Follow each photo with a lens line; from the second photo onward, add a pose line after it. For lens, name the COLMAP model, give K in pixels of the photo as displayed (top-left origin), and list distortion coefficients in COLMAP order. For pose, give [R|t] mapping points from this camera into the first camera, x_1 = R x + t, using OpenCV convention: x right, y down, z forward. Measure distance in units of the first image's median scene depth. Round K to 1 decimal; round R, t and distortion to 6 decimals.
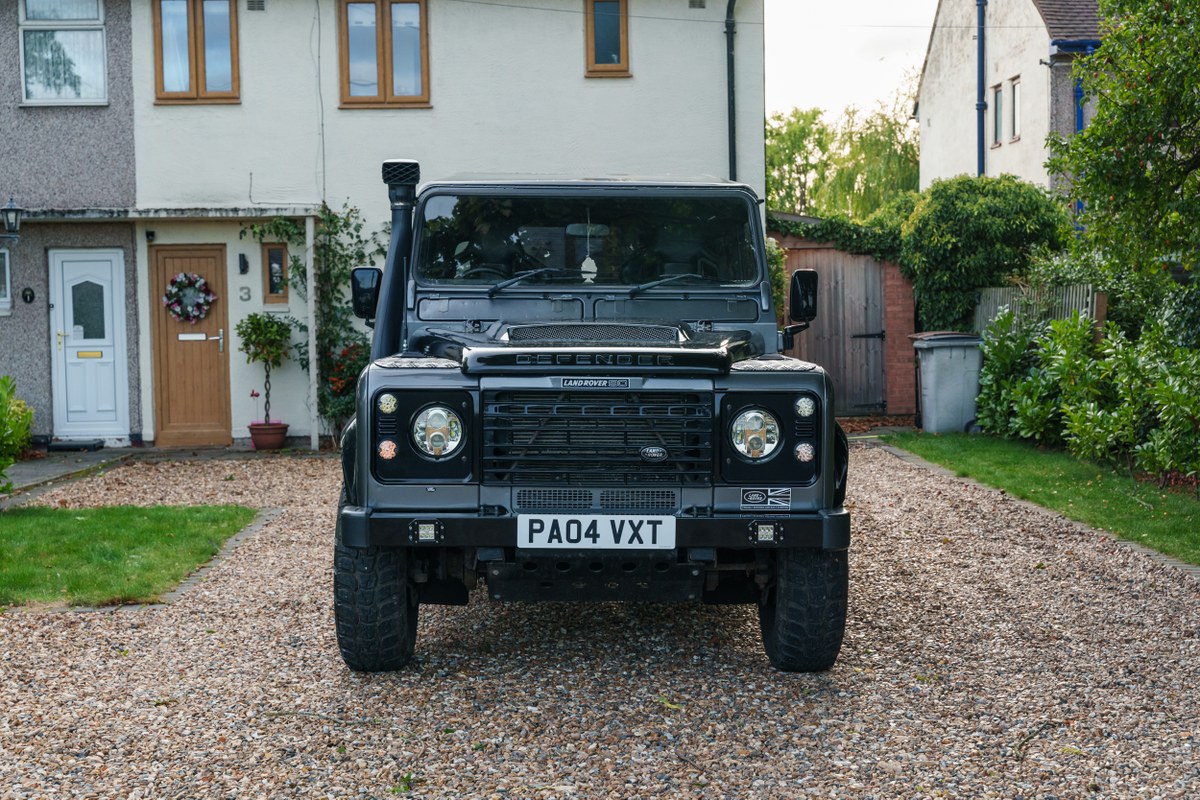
lens RADIAL K [[1542.3, 0, 532.7], [0, 1542.3, 400.6], [0, 0, 1]] dist [0.023914, 0.027397]
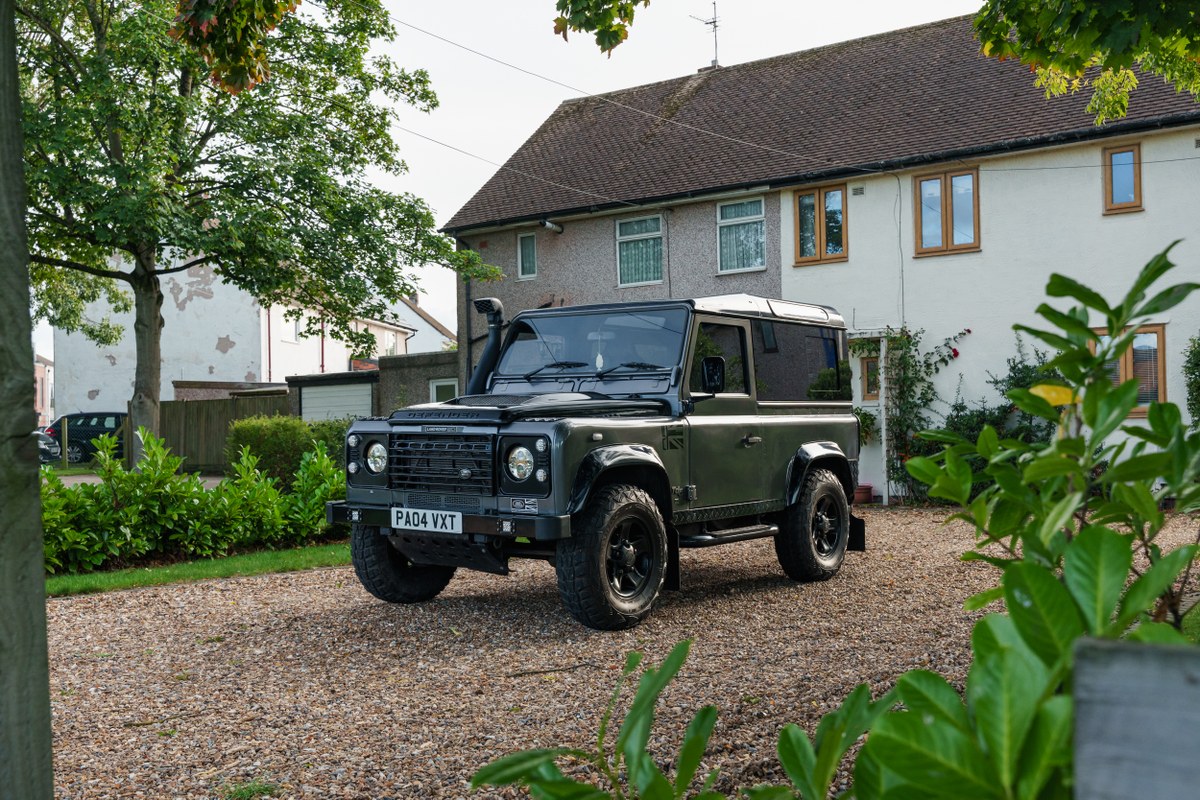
lens RADIAL K [[1109.4, 0, 589.4], [0, 1109.4, 436.0], [0, 0, 1]] dist [-0.004510, 0.000934]
pose [[0.804626, 0.003877, -0.593769, 0.853319], [-0.027335, 0.999160, -0.030519, 0.026826], [0.593152, 0.040787, 0.804057, 0.156720]]
